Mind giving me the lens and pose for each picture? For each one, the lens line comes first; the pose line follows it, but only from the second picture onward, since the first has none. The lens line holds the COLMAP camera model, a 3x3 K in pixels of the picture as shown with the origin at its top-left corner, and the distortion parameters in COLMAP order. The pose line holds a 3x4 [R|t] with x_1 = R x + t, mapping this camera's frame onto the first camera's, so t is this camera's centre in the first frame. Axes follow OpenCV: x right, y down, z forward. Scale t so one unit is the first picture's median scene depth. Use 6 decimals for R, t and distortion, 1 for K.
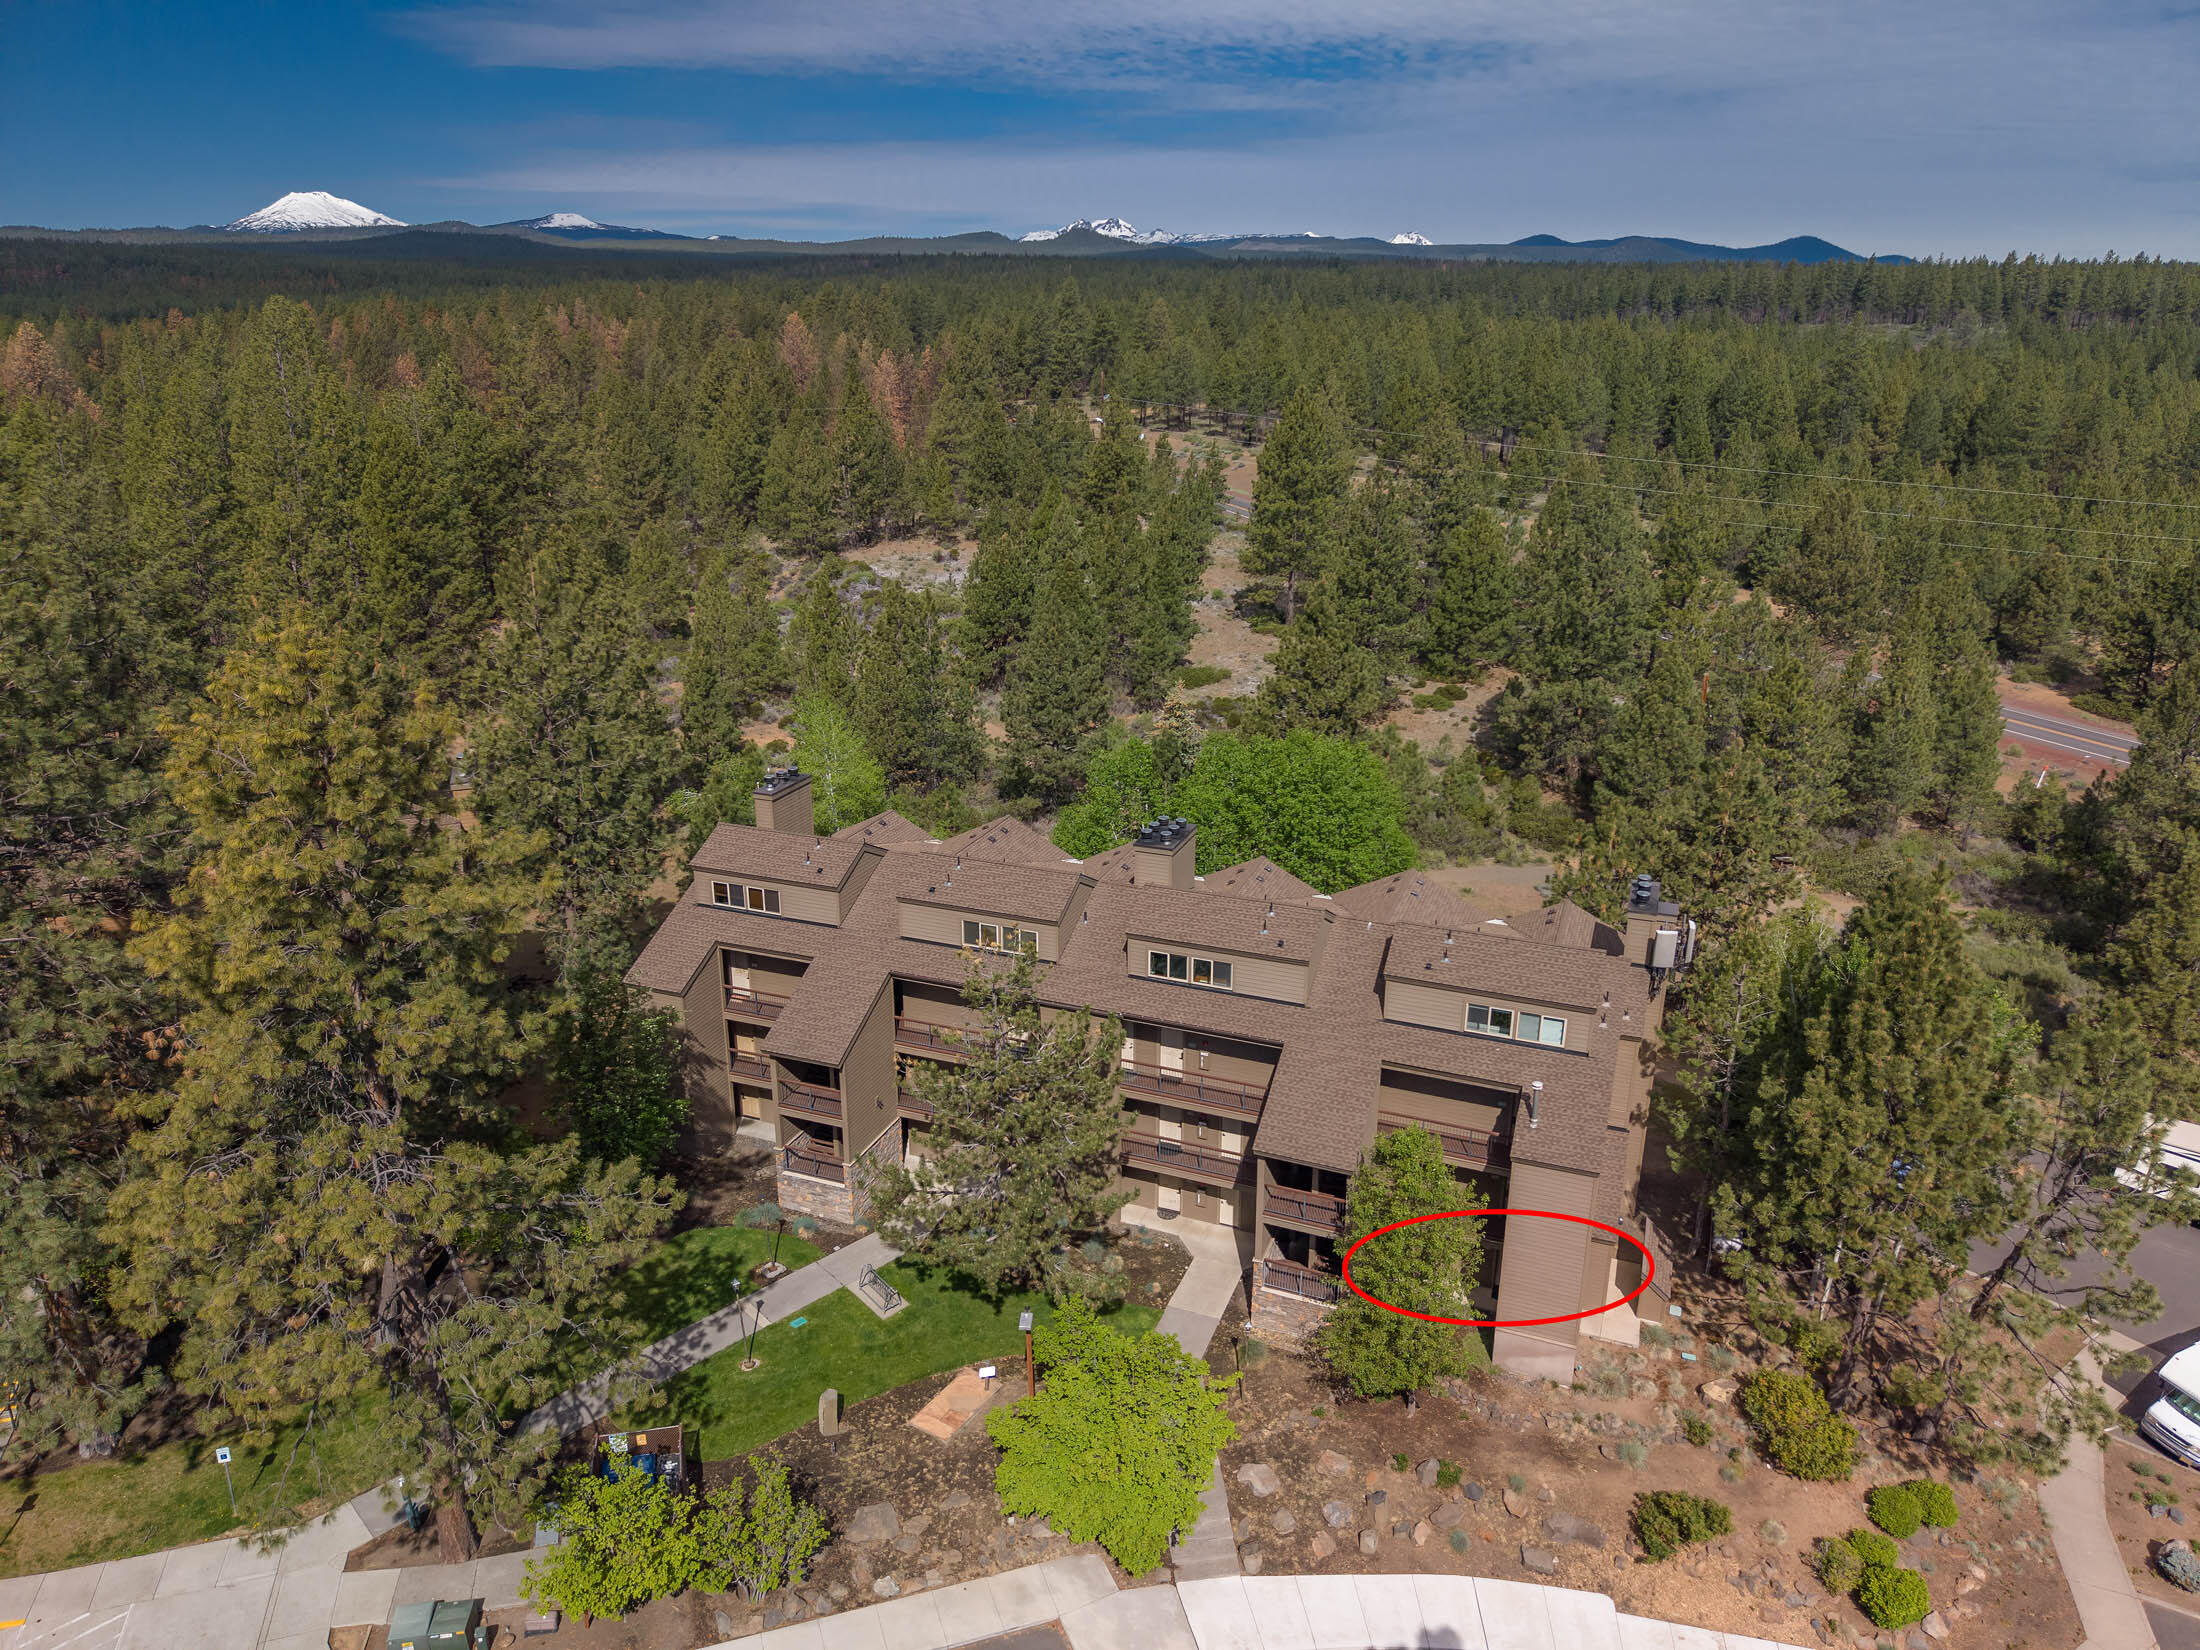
lens RADIAL K [[1495.8, 0, 1114.8], [0, 1495.8, 819.7], [0, 0, 1]] dist [0.040108, -0.032831]
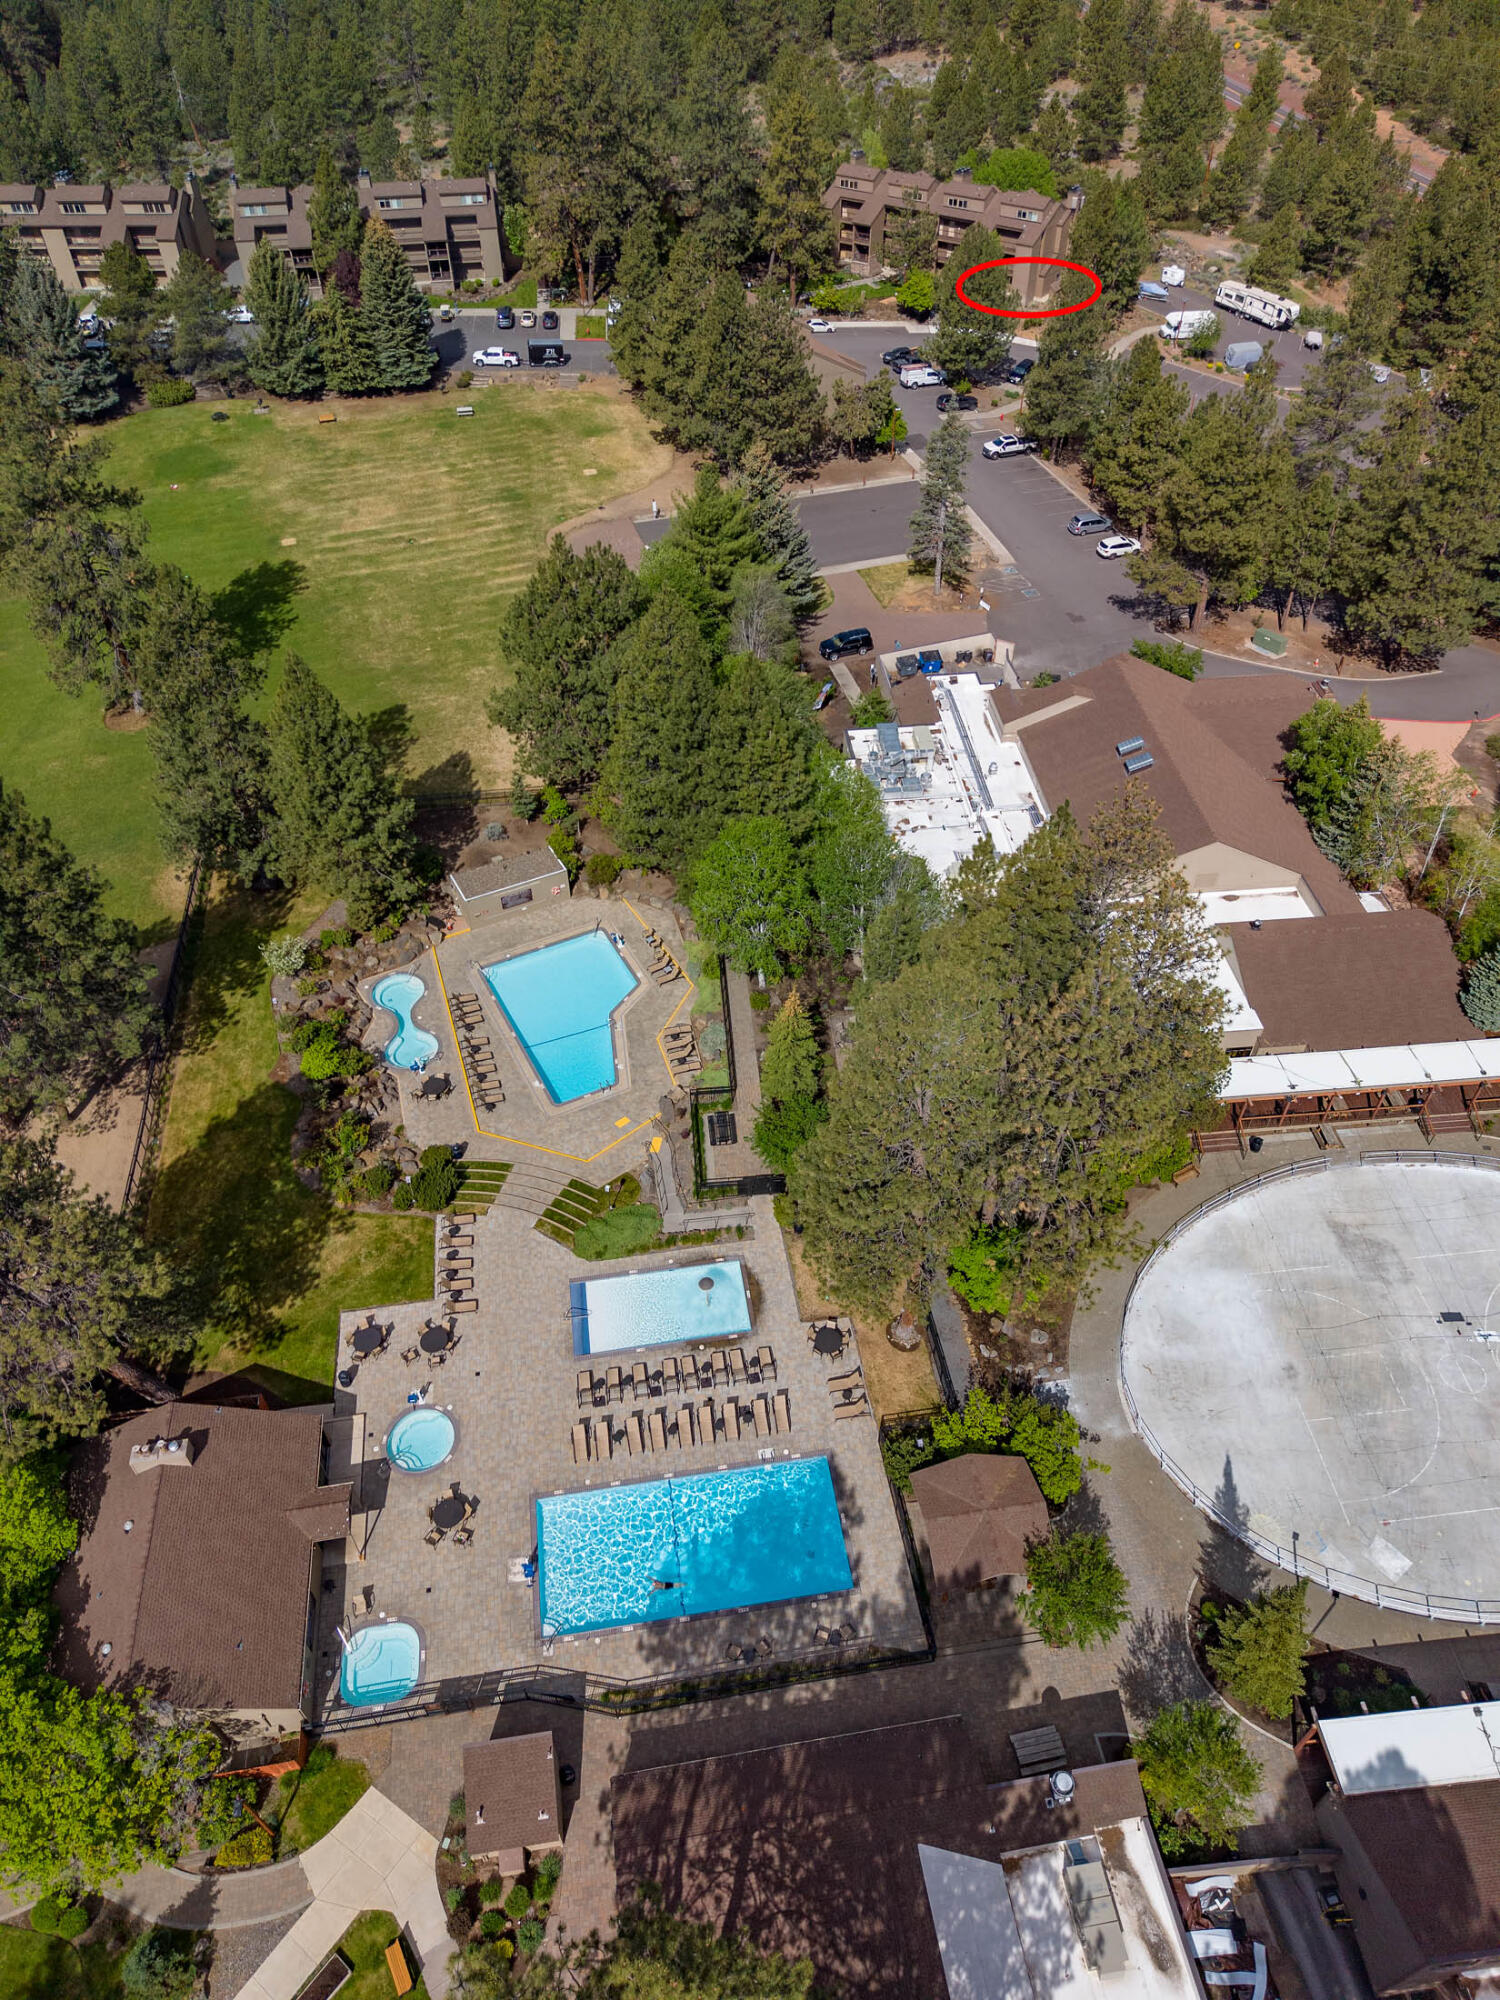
lens RADIAL K [[1359.8, 0, 763.8], [0, 1359.8, 1007.7], [0, 0, 1]] dist [0.040108, -0.032831]
pose [[0.972936, 0.157558, -0.169027, 0.479090], [-0.070436, 0.898894, 0.432468, 0.456169], [0.220076, -0.408858, 0.885664, -3.100583]]
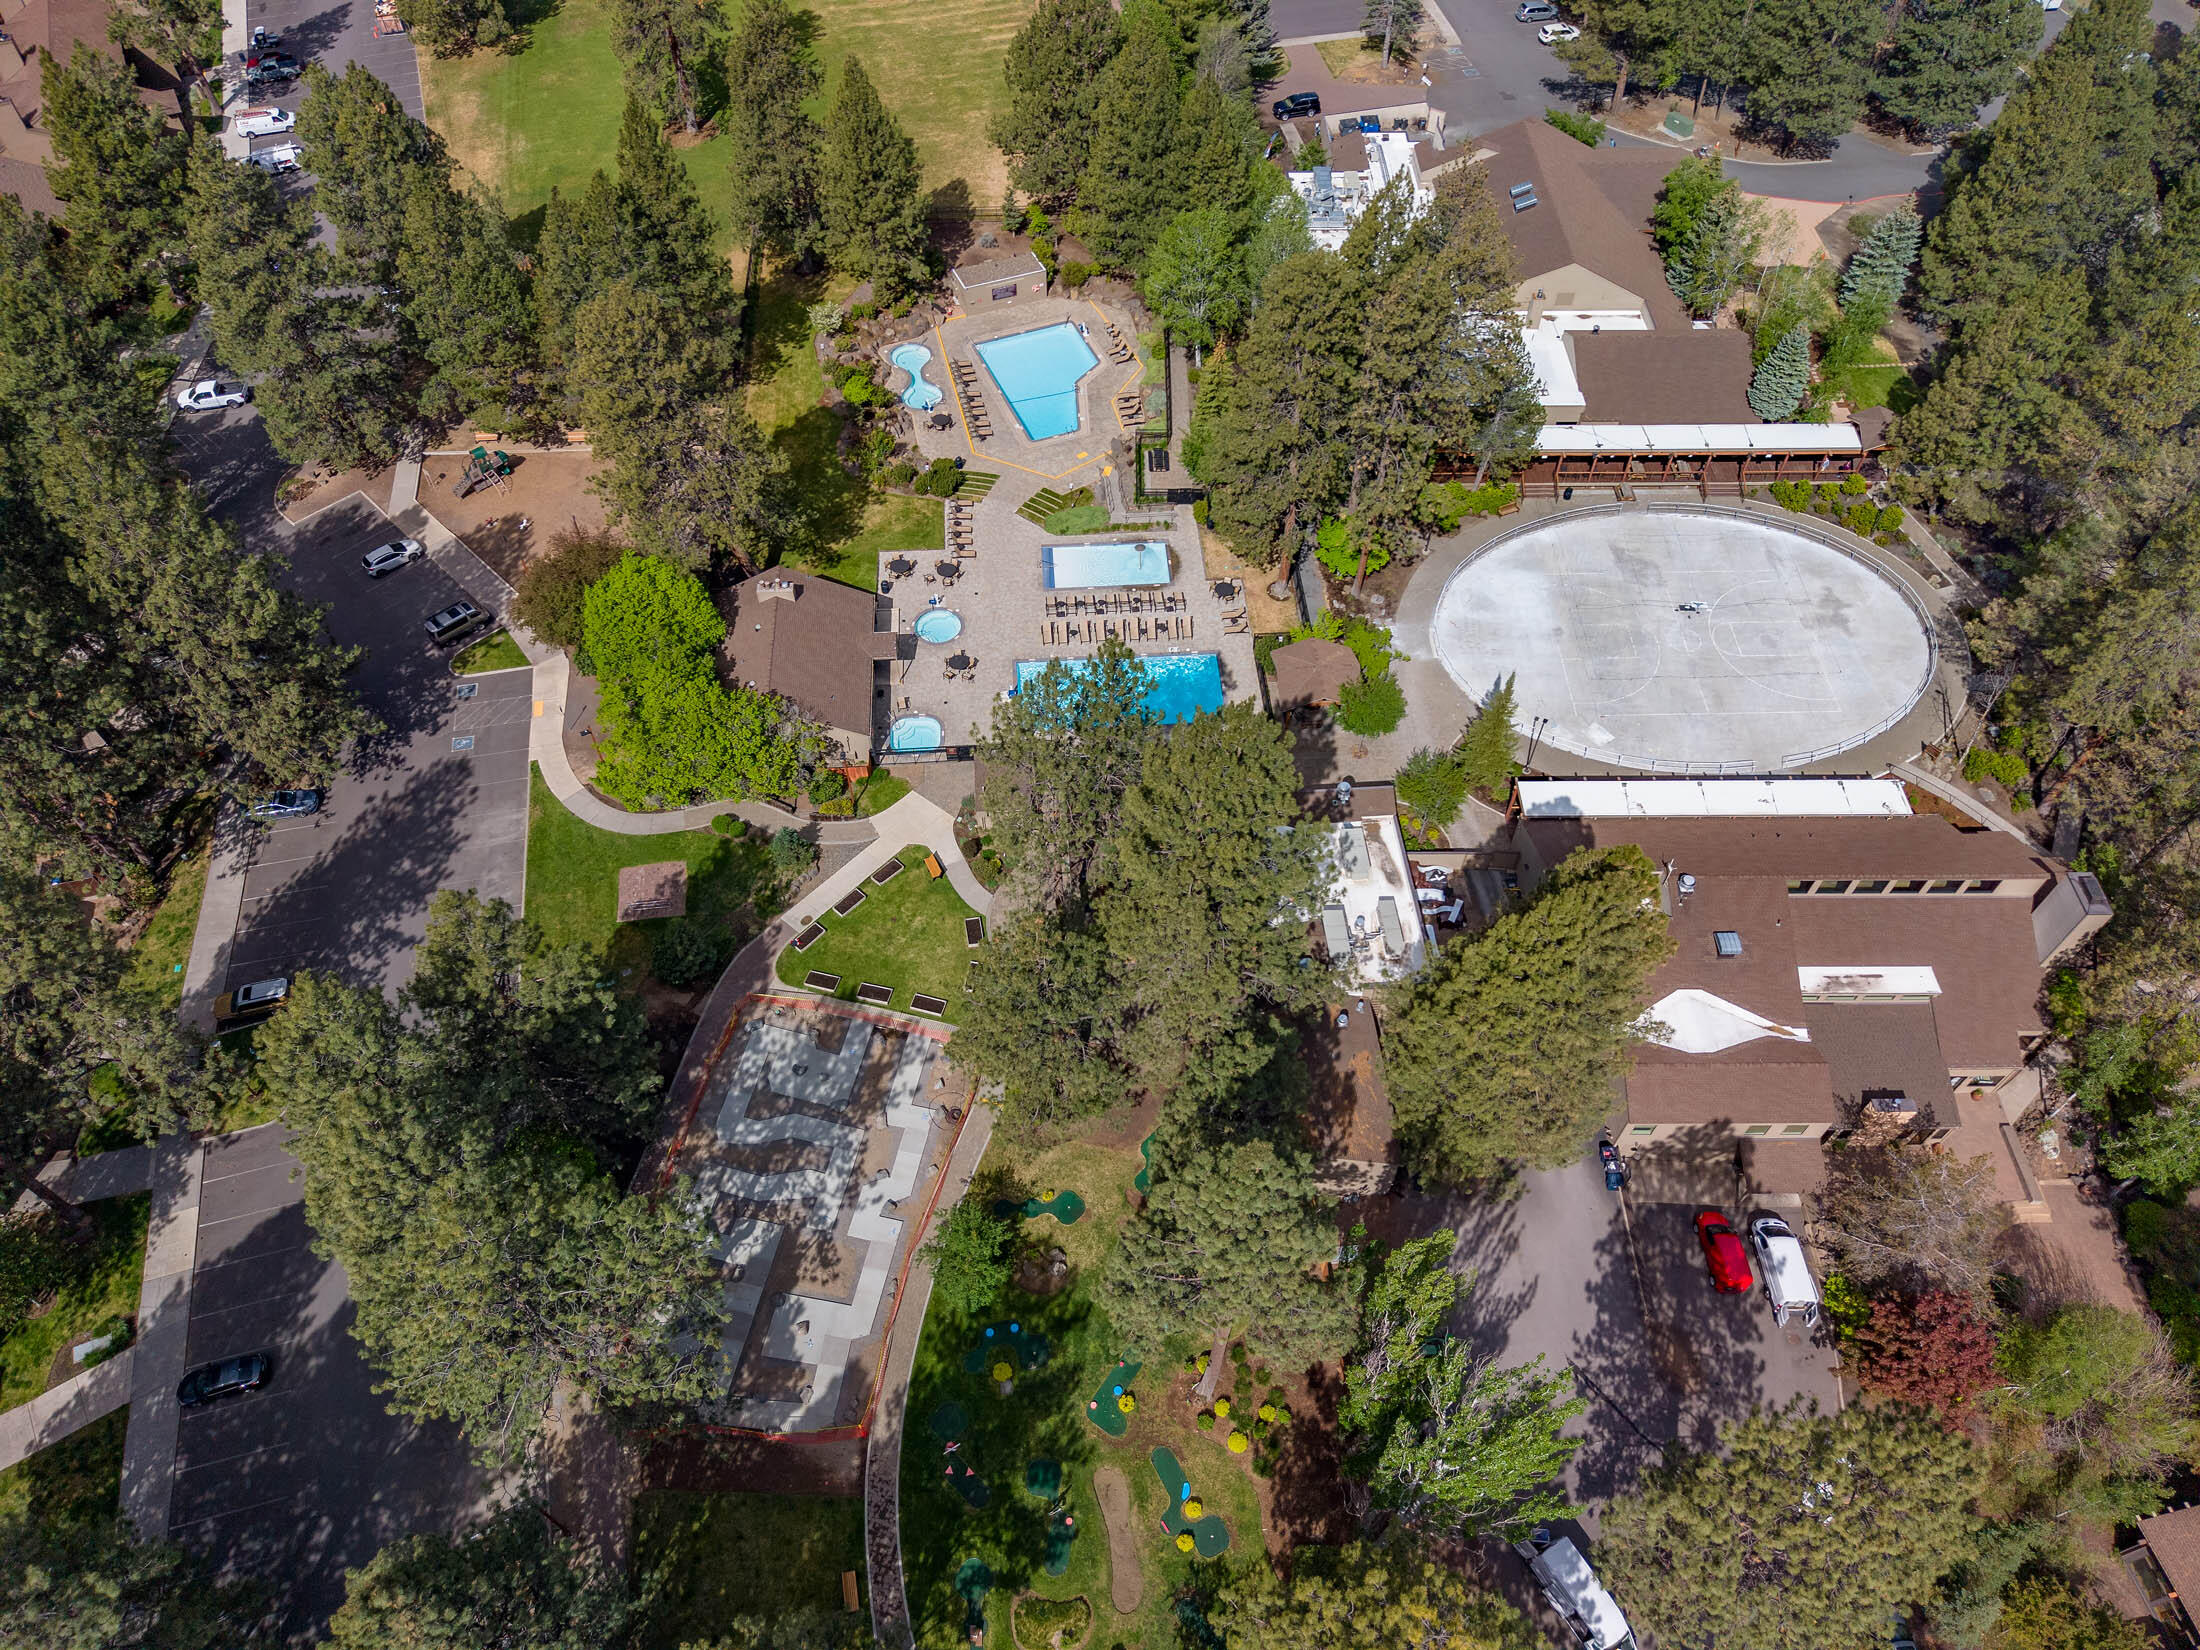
lens RADIAL K [[1495.8, 0, 1108.8], [0, 1495.8, 840.0], [0, 0, 1]] dist [0.040108, -0.032831]
pose [[0.947989, 0.251144, -0.195561, 0.704313], [-0.104391, 0.825707, 0.554356, 0.488813], [0.300700, -0.505109, 0.808978, -3.923356]]
